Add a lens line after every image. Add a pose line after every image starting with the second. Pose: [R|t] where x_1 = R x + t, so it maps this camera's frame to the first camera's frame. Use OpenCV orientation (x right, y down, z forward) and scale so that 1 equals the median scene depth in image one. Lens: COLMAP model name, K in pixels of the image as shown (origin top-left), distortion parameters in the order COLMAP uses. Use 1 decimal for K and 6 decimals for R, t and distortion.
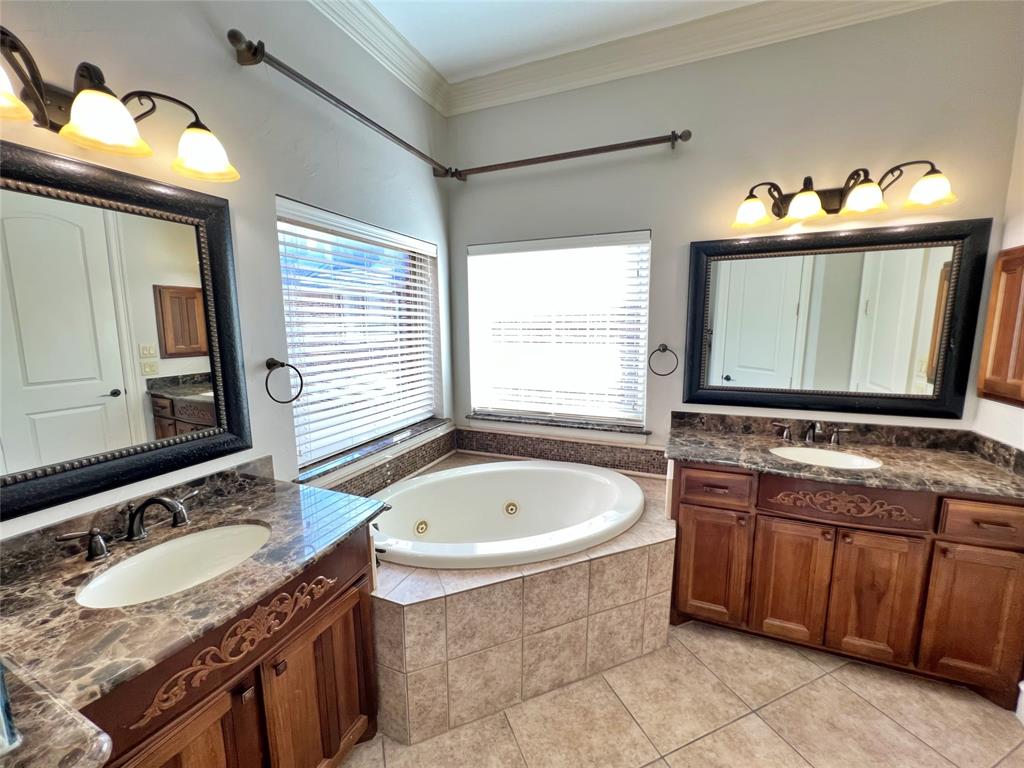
lens RADIAL K [[409.4, 0, 510.6], [0, 409.4, 383.0], [0, 0, 1]] dist [-0.002019, 0.000513]
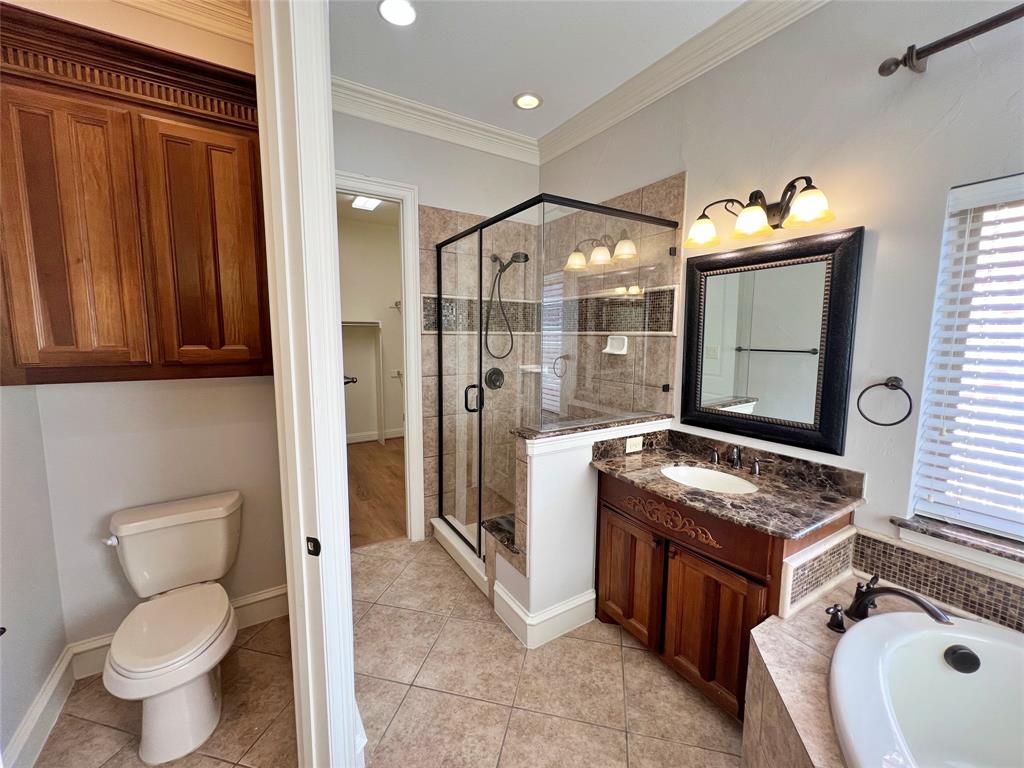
lens RADIAL K [[411.3, 0, 509.7], [0, 411.3, 384.0], [0, 0, 1]] dist [-0.002127, 0.000334]
pose [[-0.578108, 0.099376, -0.809886, 0.626240], [-0.116460, 0.972345, 0.202441, -0.121755], [0.807607, 0.211352, -0.550547, 0.745540]]
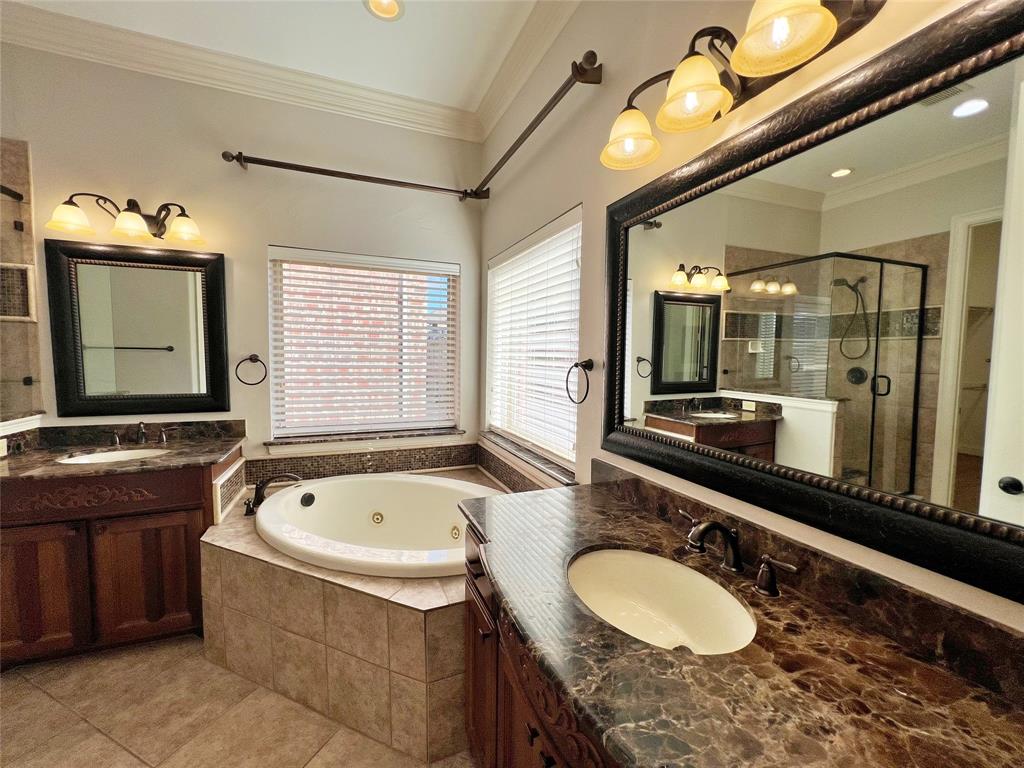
lens RADIAL K [[409.4, 0, 509.1], [0, 409.4, 382.9], [0, 0, 1]] dist [-0.002019, 0.000513]
pose [[0.703704, 0.064569, -0.707553, 1.031626], [-0.120793, 0.992237, -0.029588, -0.024206], [0.700150, 0.106288, 0.706040, 0.562258]]
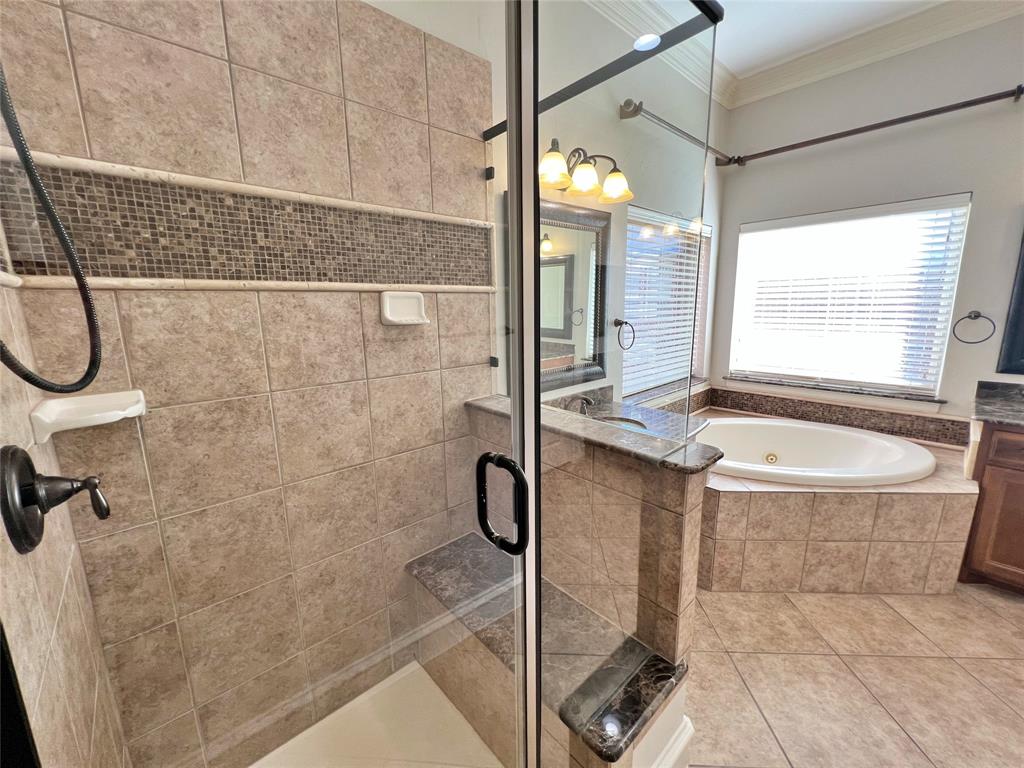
lens RADIAL K [[409.4, 0, 513.1], [0, 409.4, 382.9], [0, 0, 1]] dist [-0.002019, 0.000513]
pose [[0.906150, 0.069116, -0.417271, -0.271653], [-0.046576, 0.996864, 0.063975, 0.085569], [0.420384, -0.038536, 0.906528, -0.460399]]
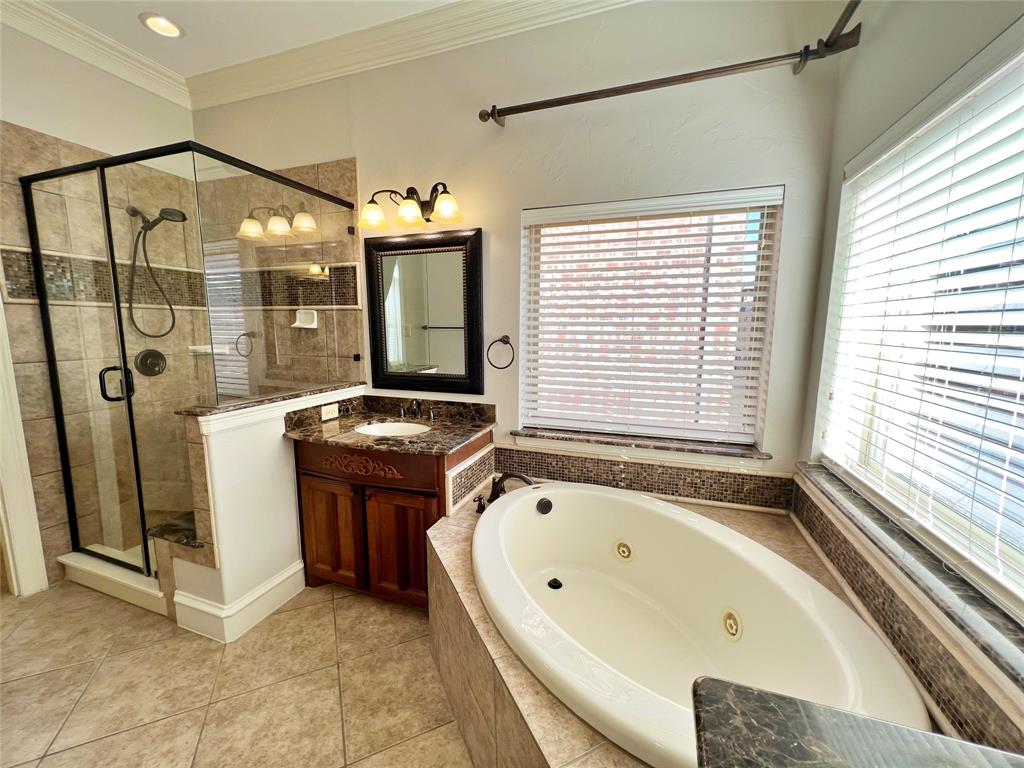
lens RADIAL K [[409.4, 0, 509.6], [0, 409.4, 383.3], [0, 0, 1]] dist [-0.002019, 0.000513]
pose [[0.055305, 0.146075, -0.987726, 0.722221], [-0.146441, 0.979730, 0.136693, -0.085420], [0.987672, 0.137084, 0.075575, 0.857618]]
